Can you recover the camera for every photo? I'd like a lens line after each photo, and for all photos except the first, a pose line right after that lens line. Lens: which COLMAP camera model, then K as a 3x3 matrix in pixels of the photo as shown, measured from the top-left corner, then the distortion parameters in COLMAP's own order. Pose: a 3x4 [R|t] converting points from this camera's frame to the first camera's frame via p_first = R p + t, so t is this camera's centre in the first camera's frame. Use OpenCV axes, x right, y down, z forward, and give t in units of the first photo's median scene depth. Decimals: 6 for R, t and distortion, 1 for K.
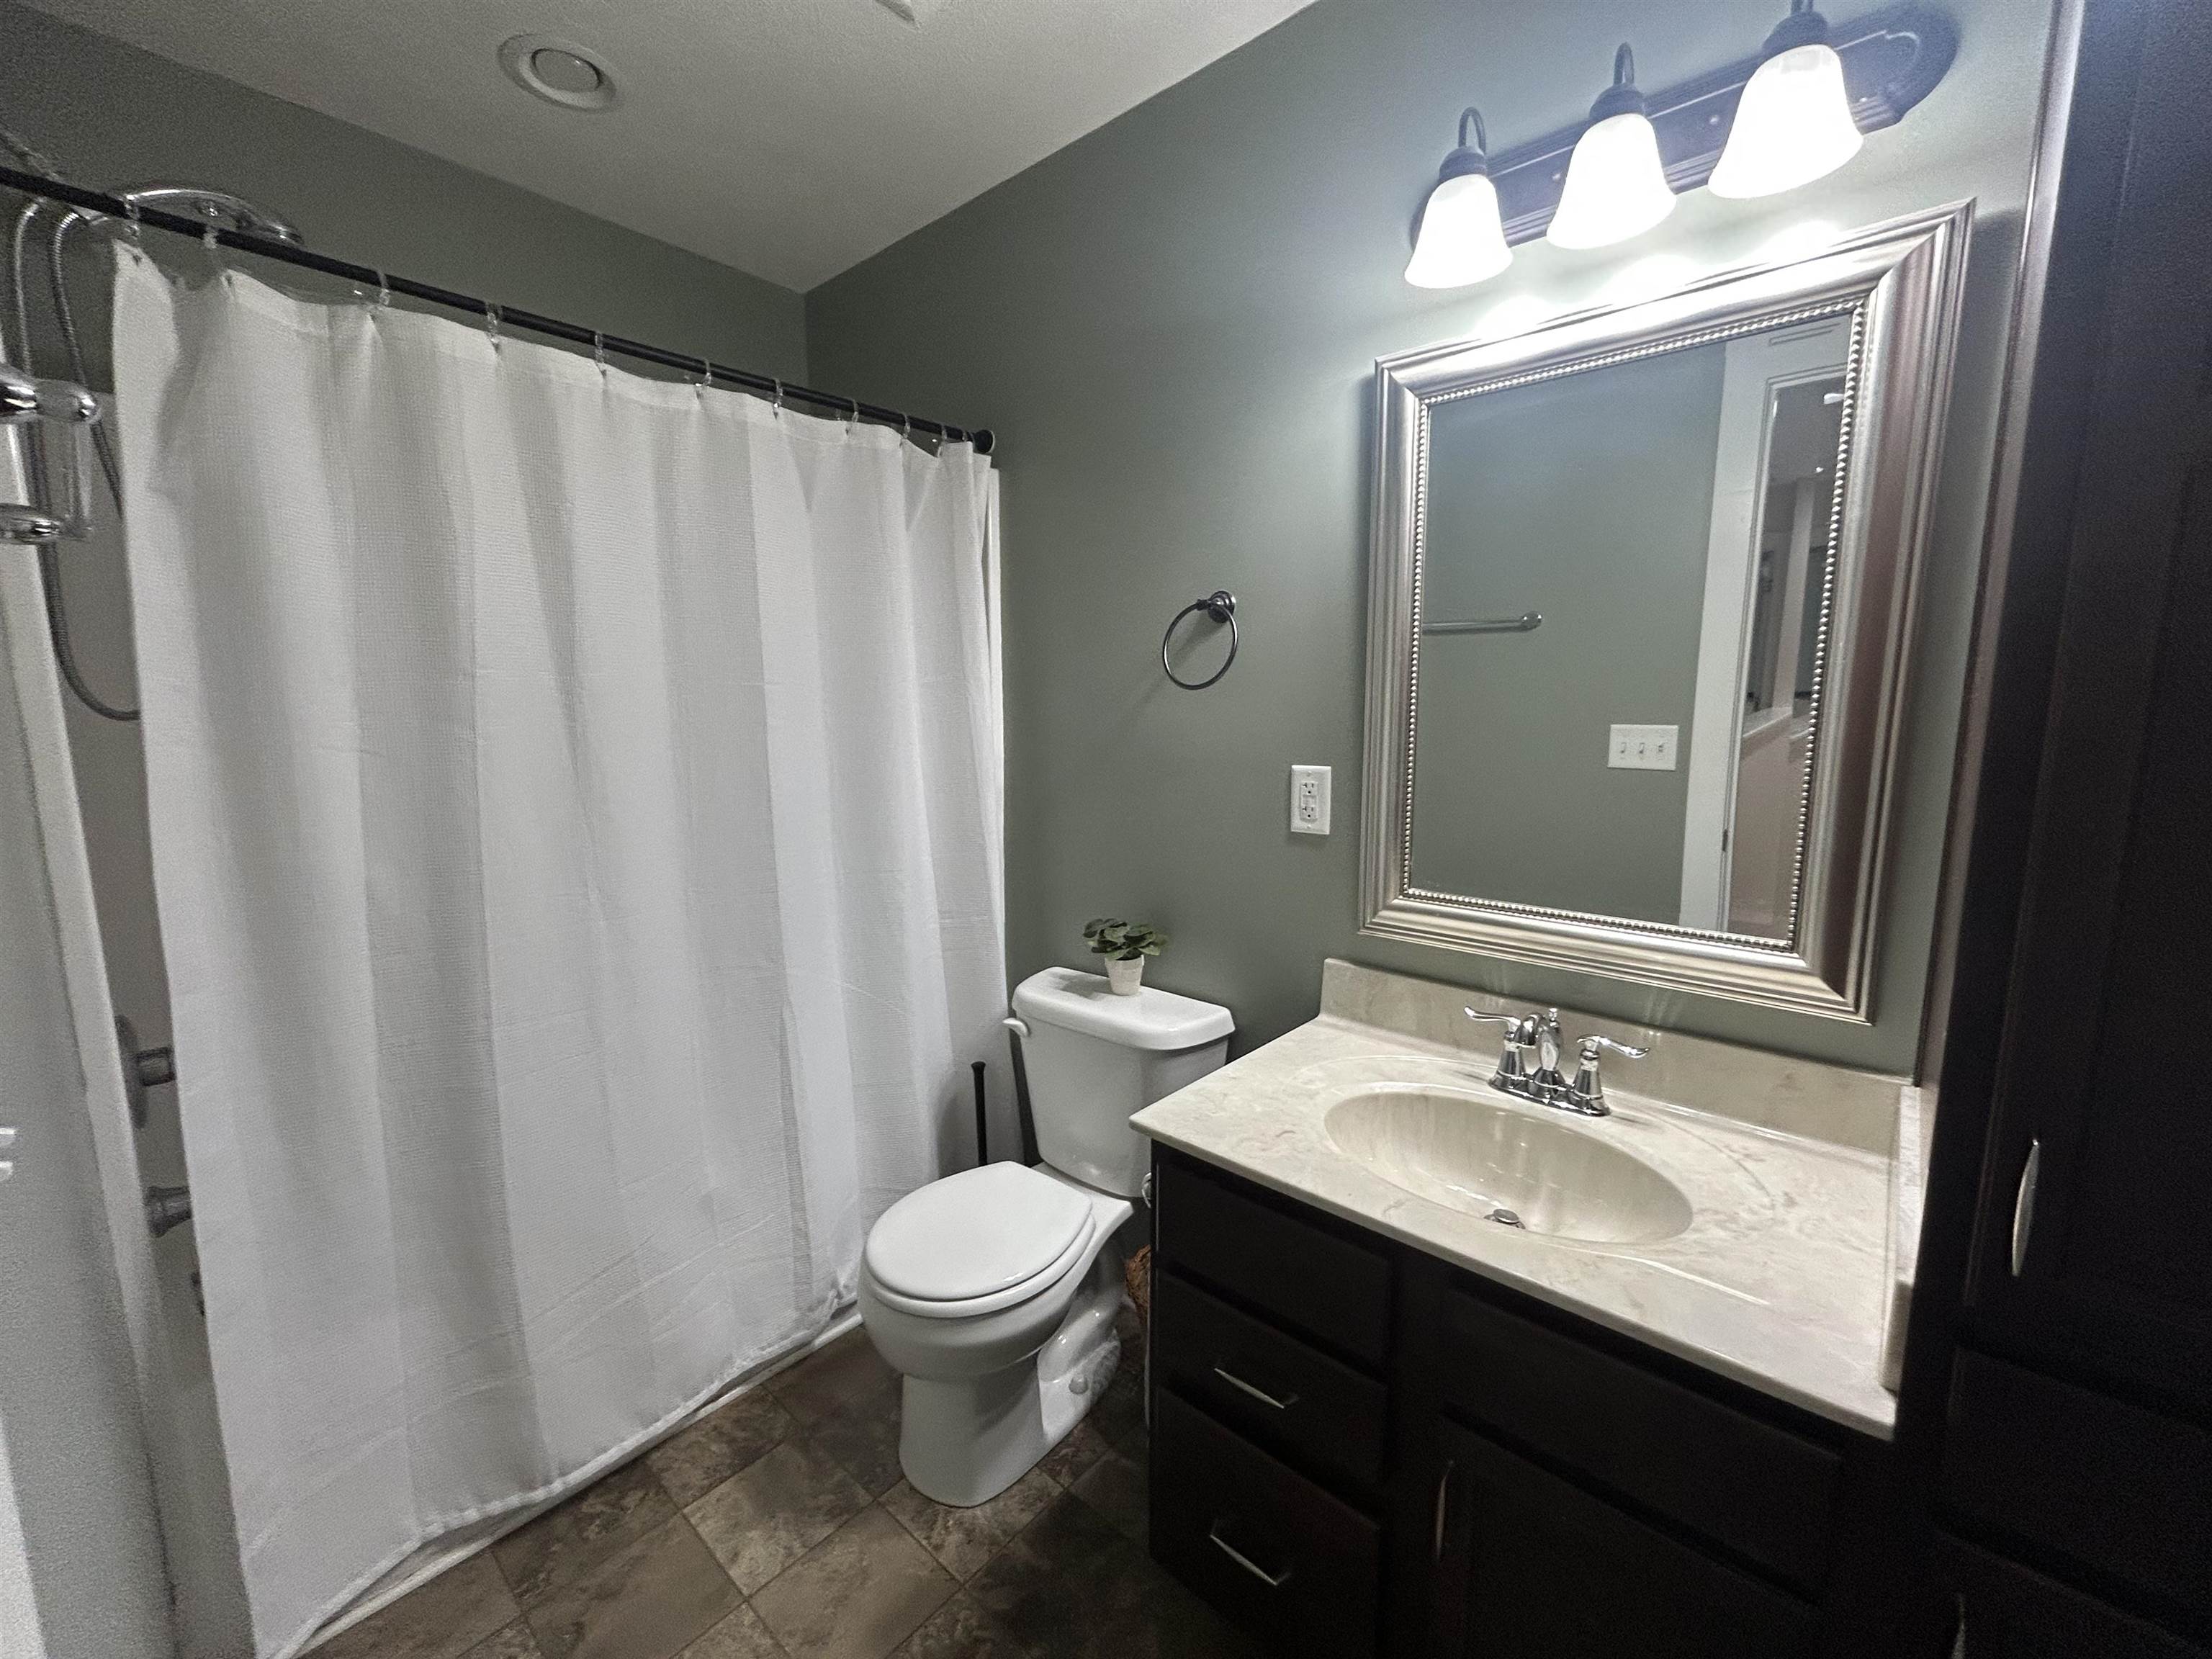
lens RADIAL K [[898.2, 0, 1109.8], [0, 898.2, 831.5], [0, 0, 1]] dist [-0.009302, -0.000239]
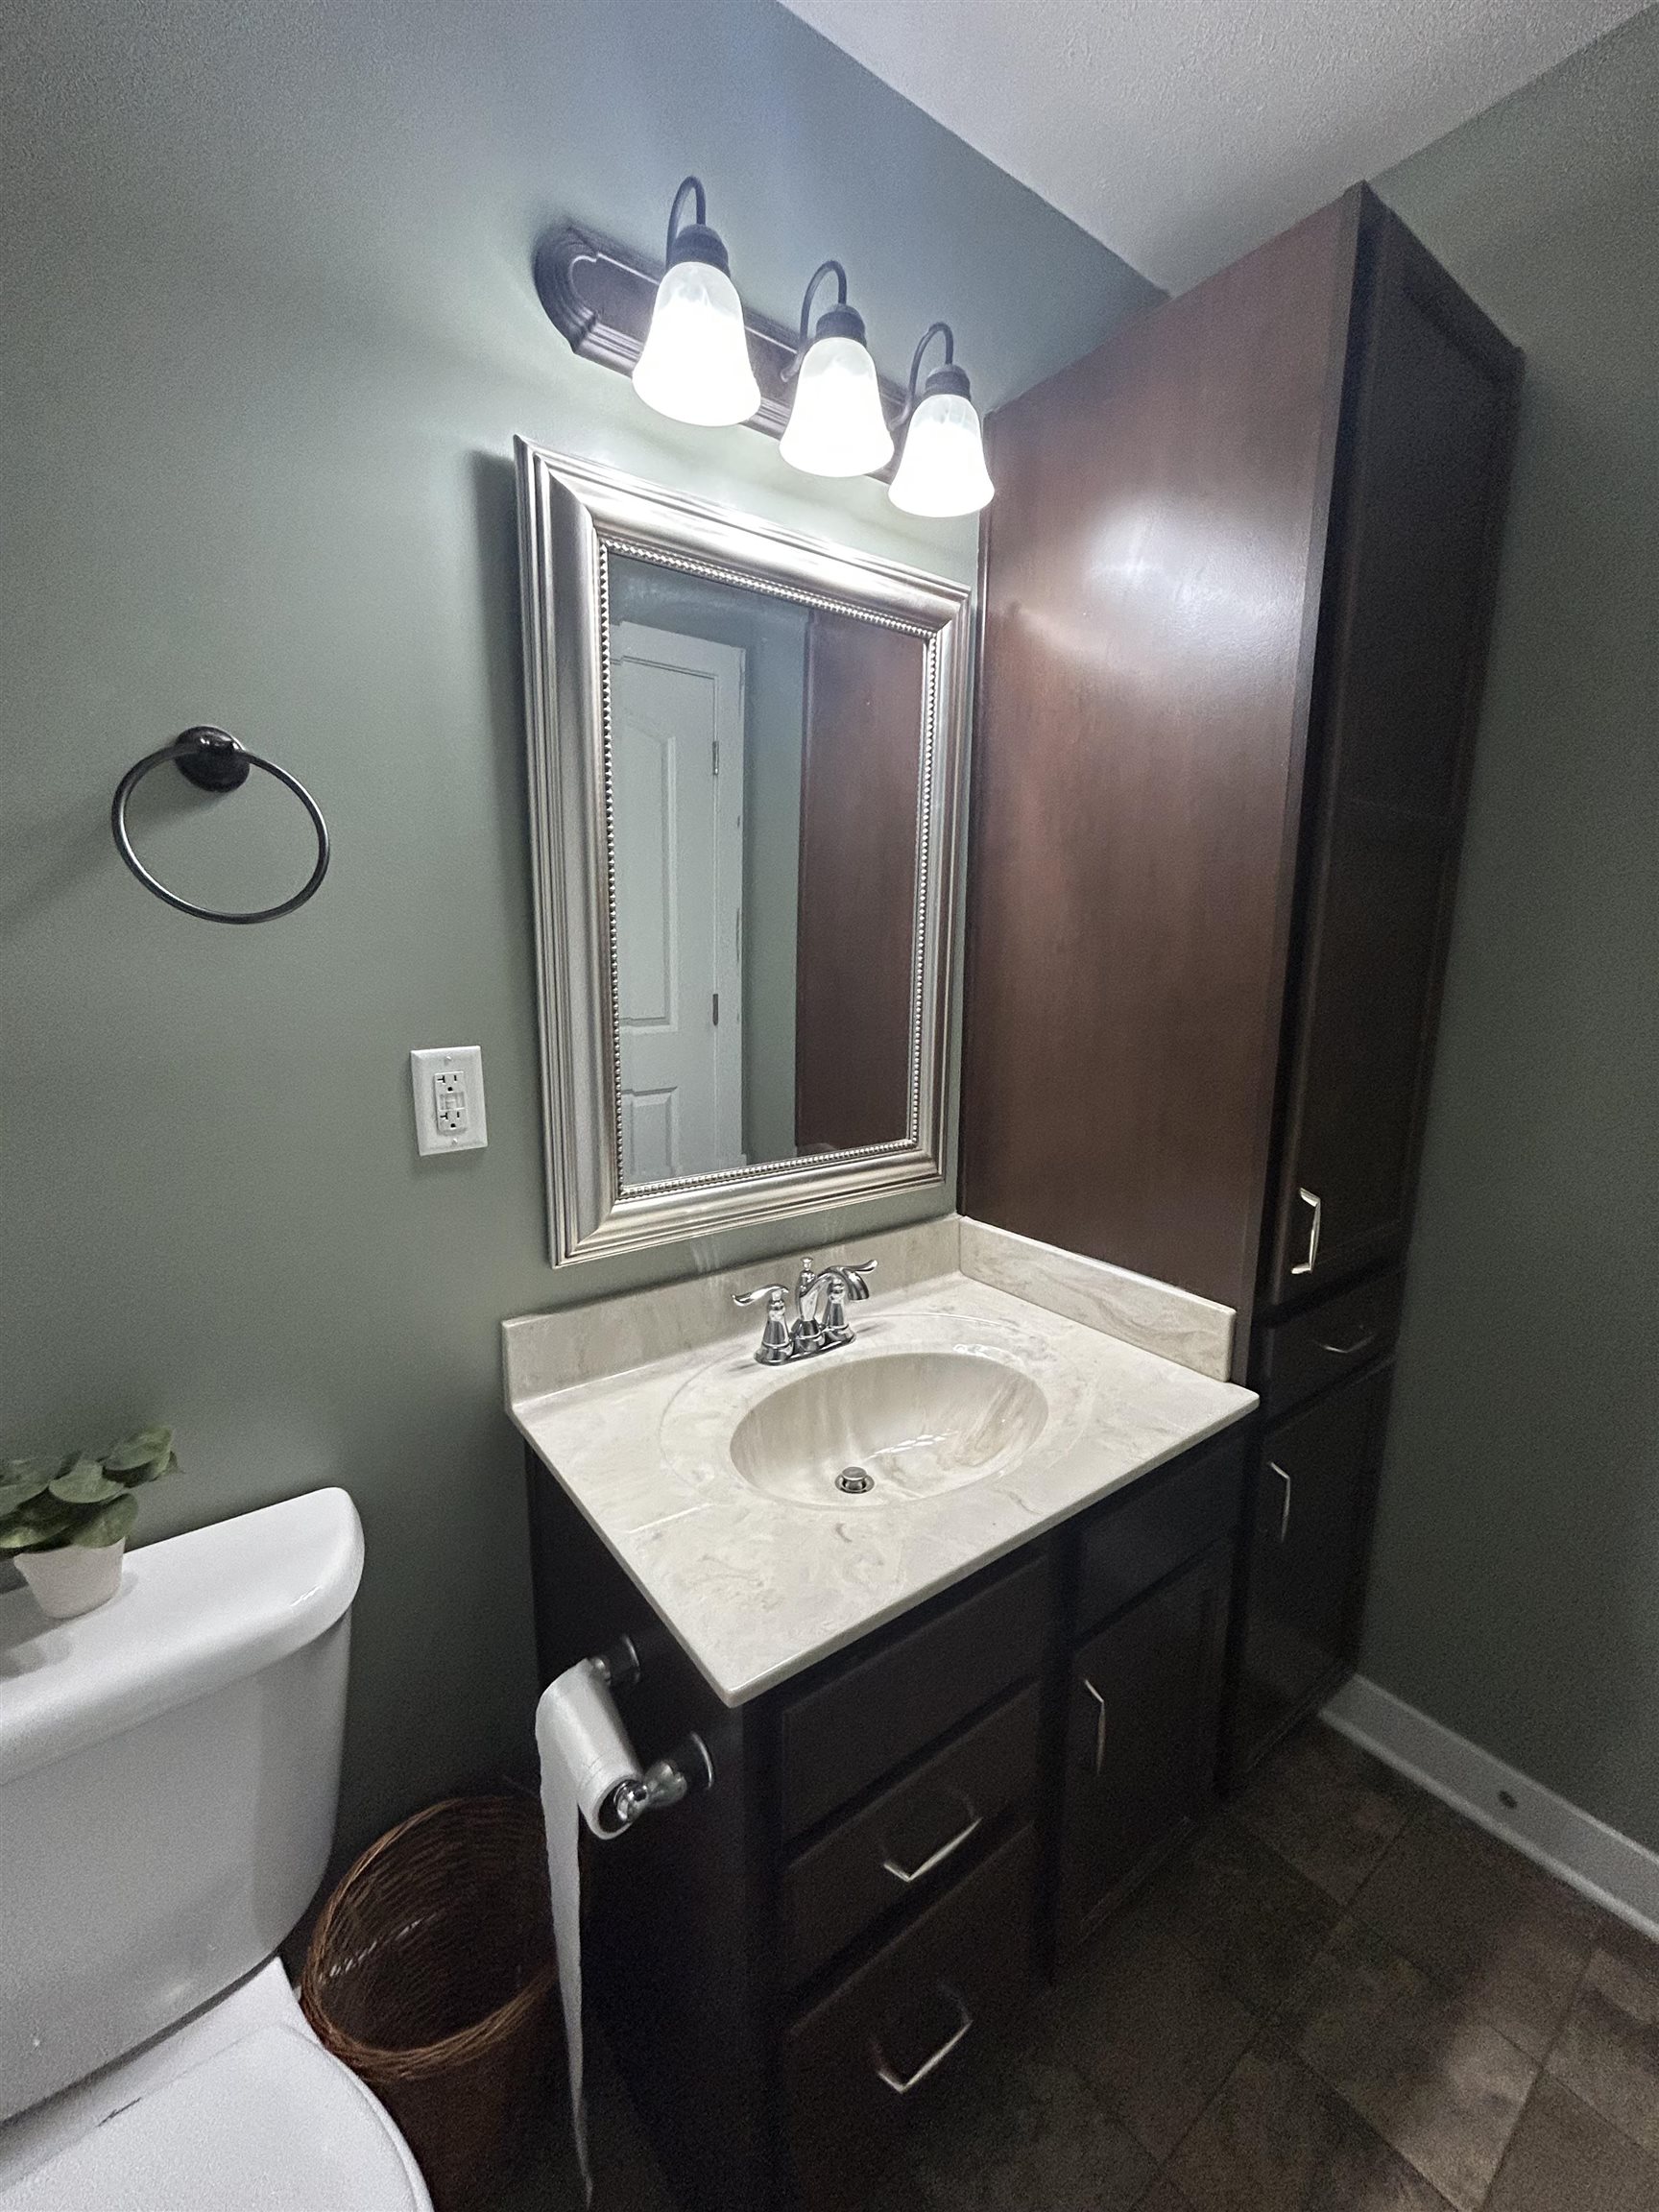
lens RADIAL K [[898.2, 0, 838.5], [0, 898.2, 1095.4], [0, 0, 1]] dist [-0.009302, -0.000239]
pose [[0.191425, -0.169873, 0.966695, -0.357156], [0.126392, 0.980975, 0.147354, -0.102108], [-0.973335, 0.093975, 0.209254, 0.619446]]
